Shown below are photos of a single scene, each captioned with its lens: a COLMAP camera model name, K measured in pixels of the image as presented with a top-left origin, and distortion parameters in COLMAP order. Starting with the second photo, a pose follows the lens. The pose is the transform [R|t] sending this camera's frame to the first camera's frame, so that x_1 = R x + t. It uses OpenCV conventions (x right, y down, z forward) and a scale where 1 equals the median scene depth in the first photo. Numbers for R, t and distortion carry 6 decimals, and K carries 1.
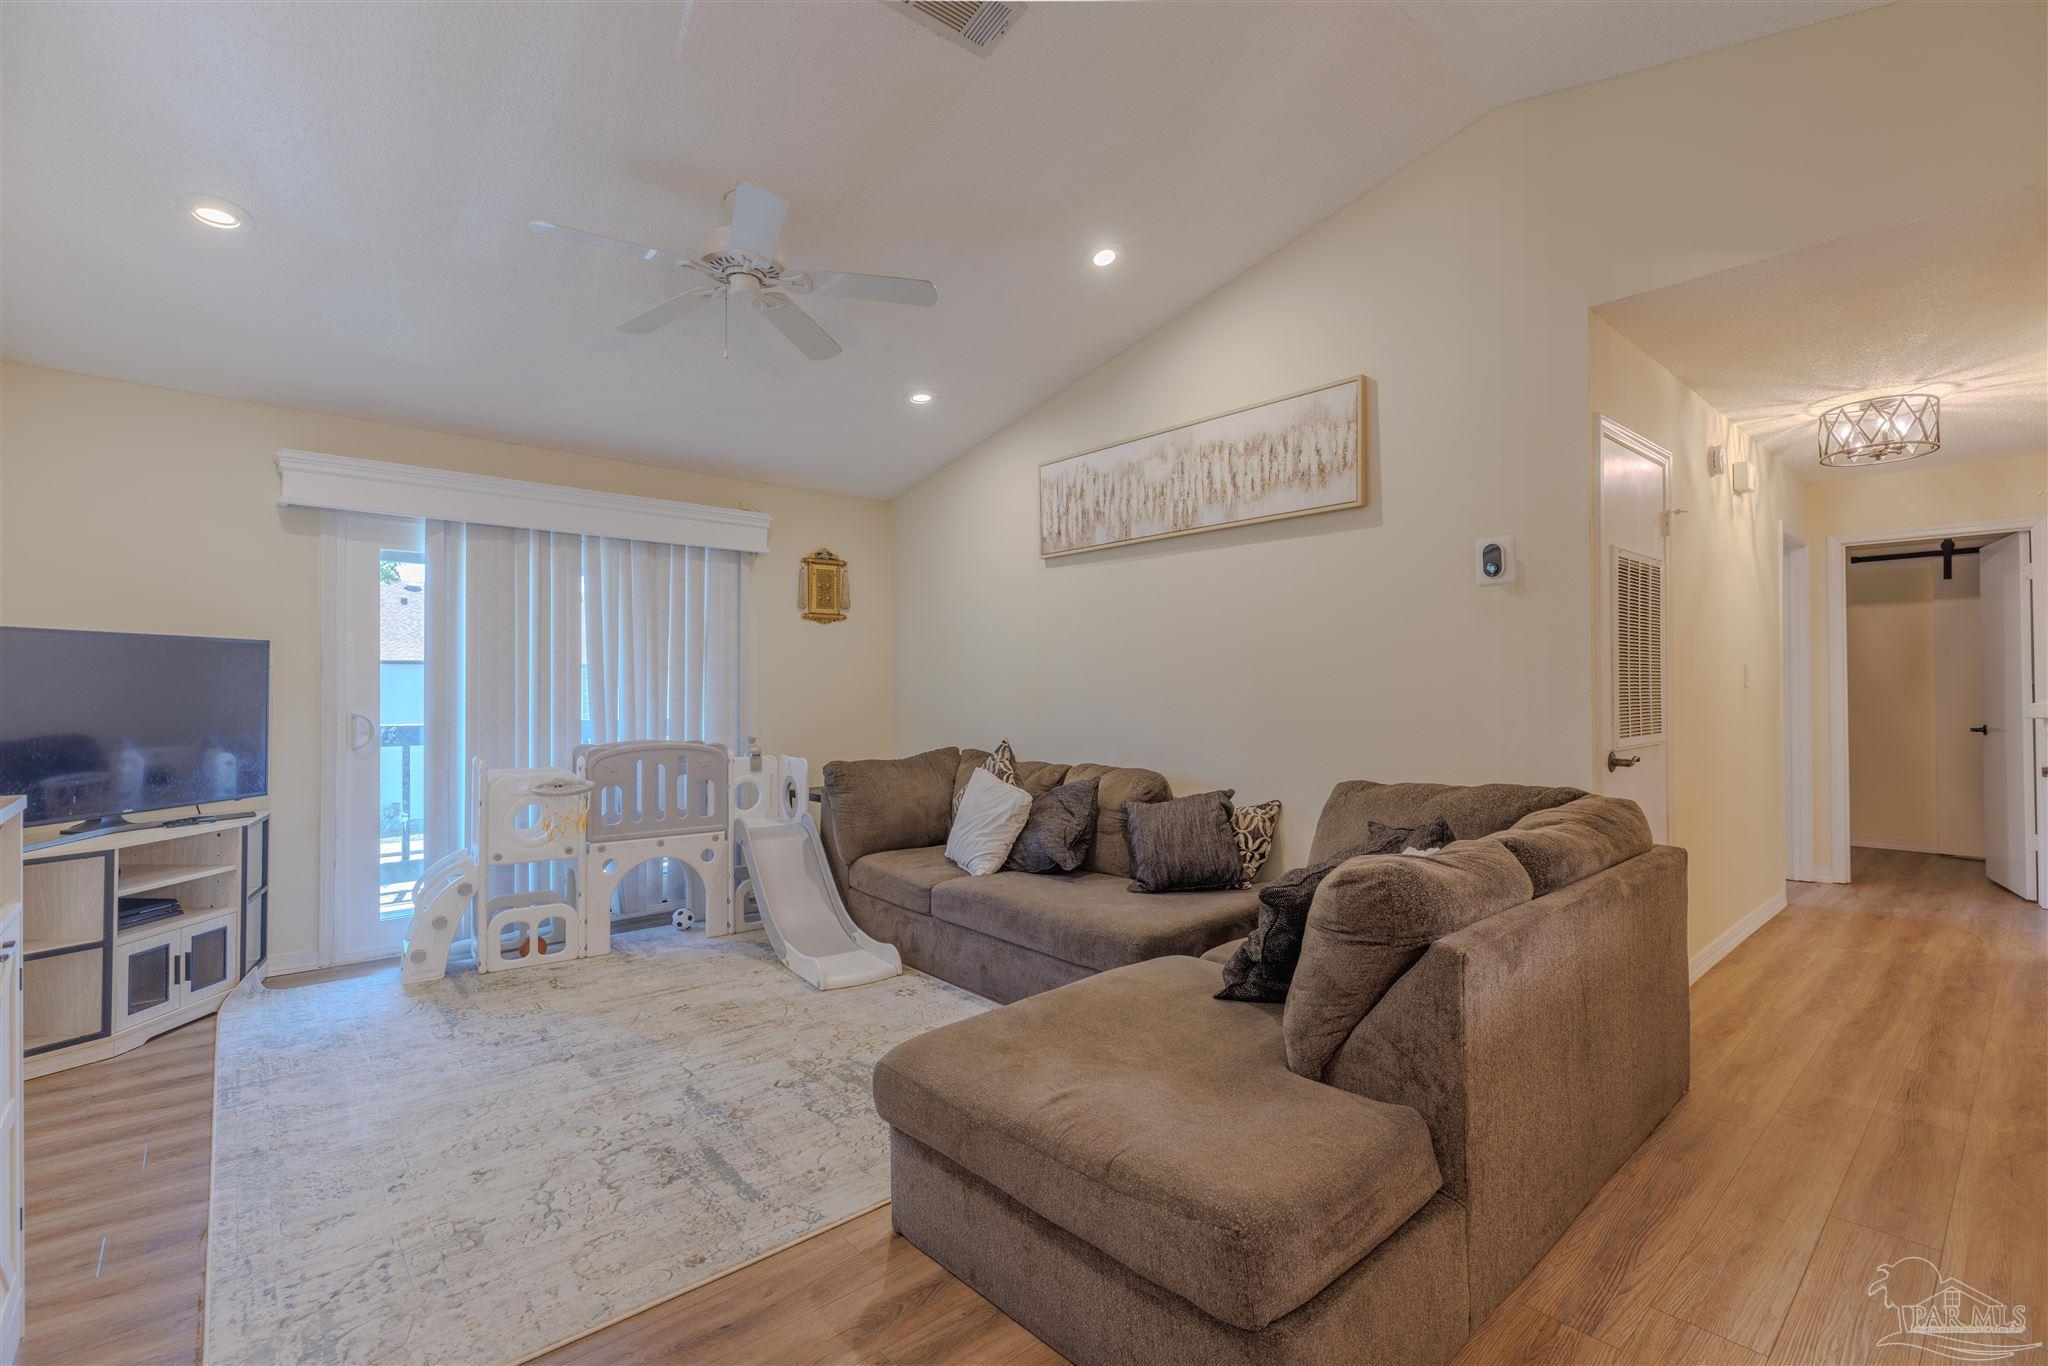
lens RADIAL K [[909.2, 0, 1025.0], [0, 909.2, 678.0], [0, 0, 1]] dist [0.005362, -0.000069]
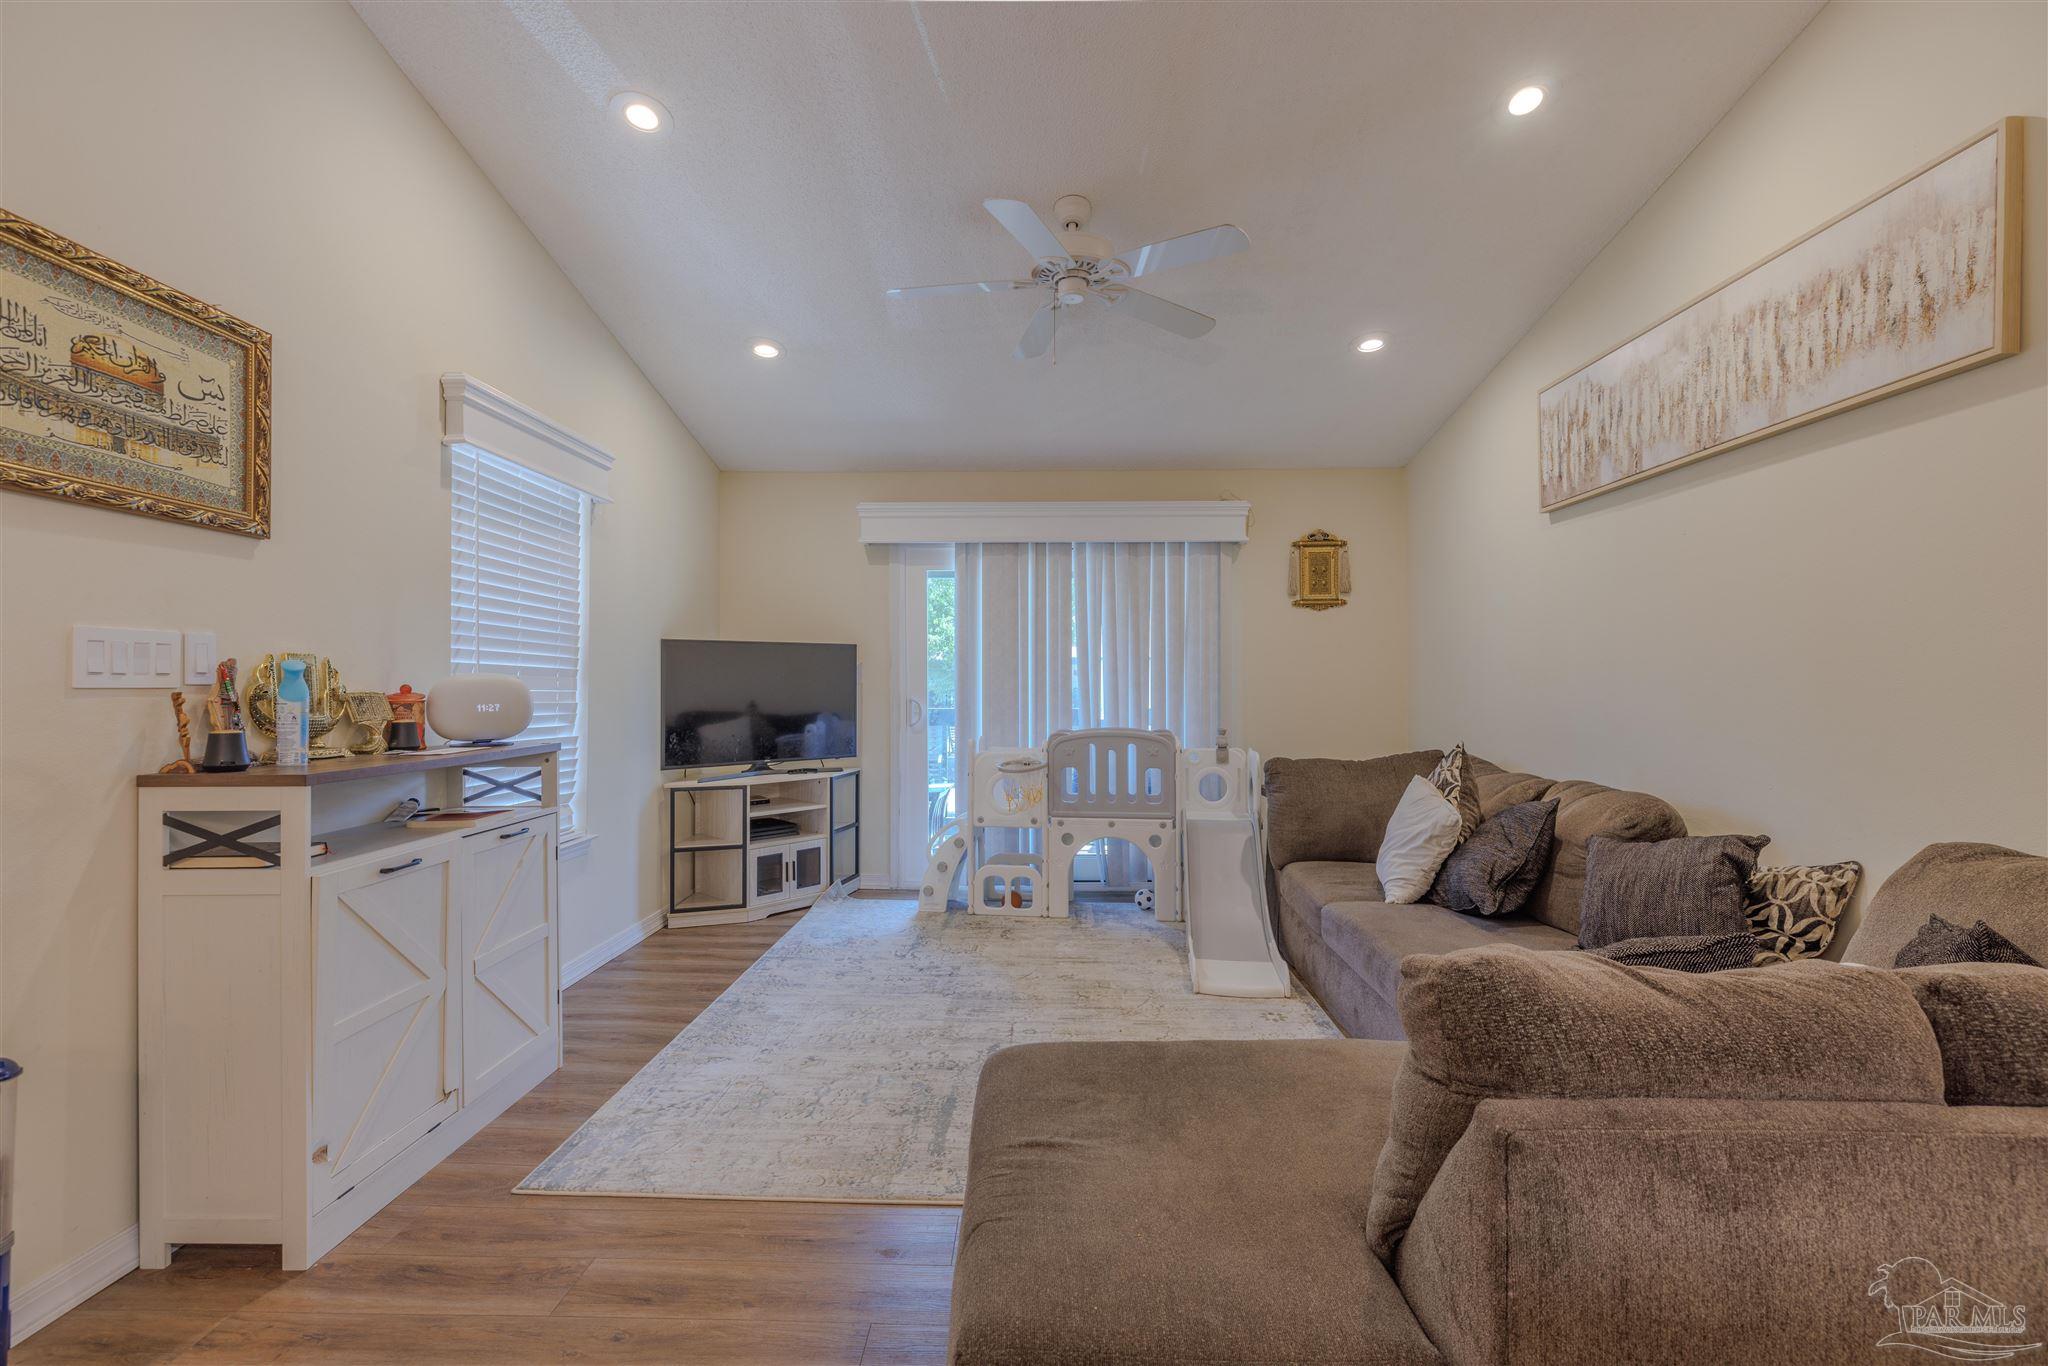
lens RADIAL K [[916.6, 0, 1024.0], [0, 916.6, 683.0], [0, 0, 1]] dist [0.007173, -0.000276]
pose [[0.732910, 0.003887, -0.680314, 0.277866], [0.005556, 0.999916, 0.011700, 0.002273], [0.680303, -0.012355, 0.732827, 0.152323]]
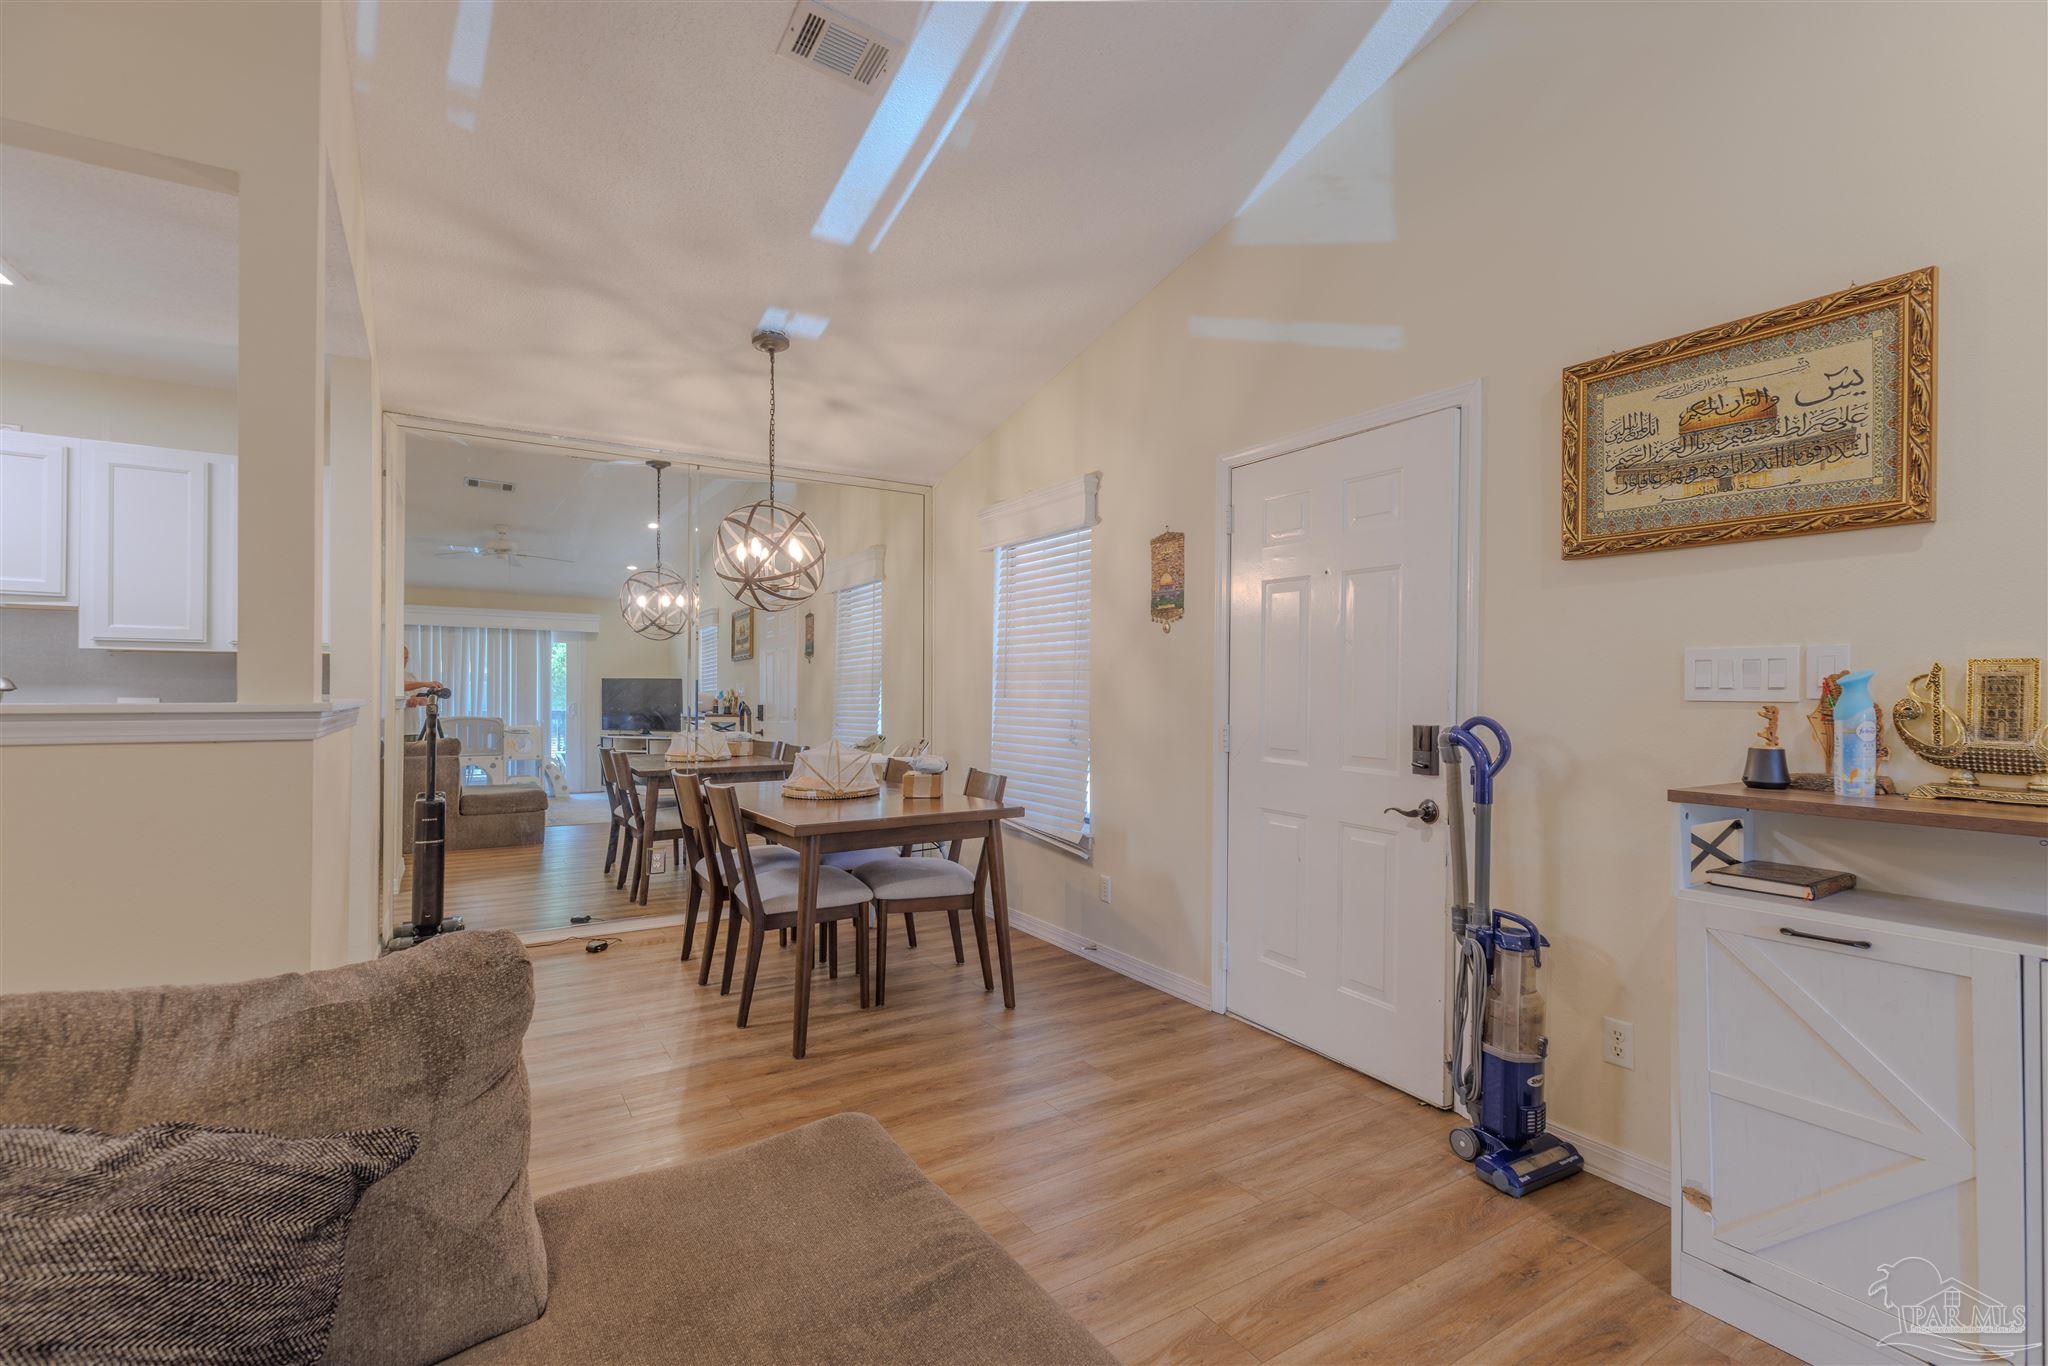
lens RADIAL K [[918.7, 0, 1015.3], [0, 918.7, 686.7], [0, 0, 1]] dist [0.001541, 0.000174]
pose [[-0.985623, 0.000456, 0.168959, -0.061952], [-0.002500, 0.999848, -0.017281, 0.009342], [-0.168942, -0.017455, -0.985471, 0.755295]]
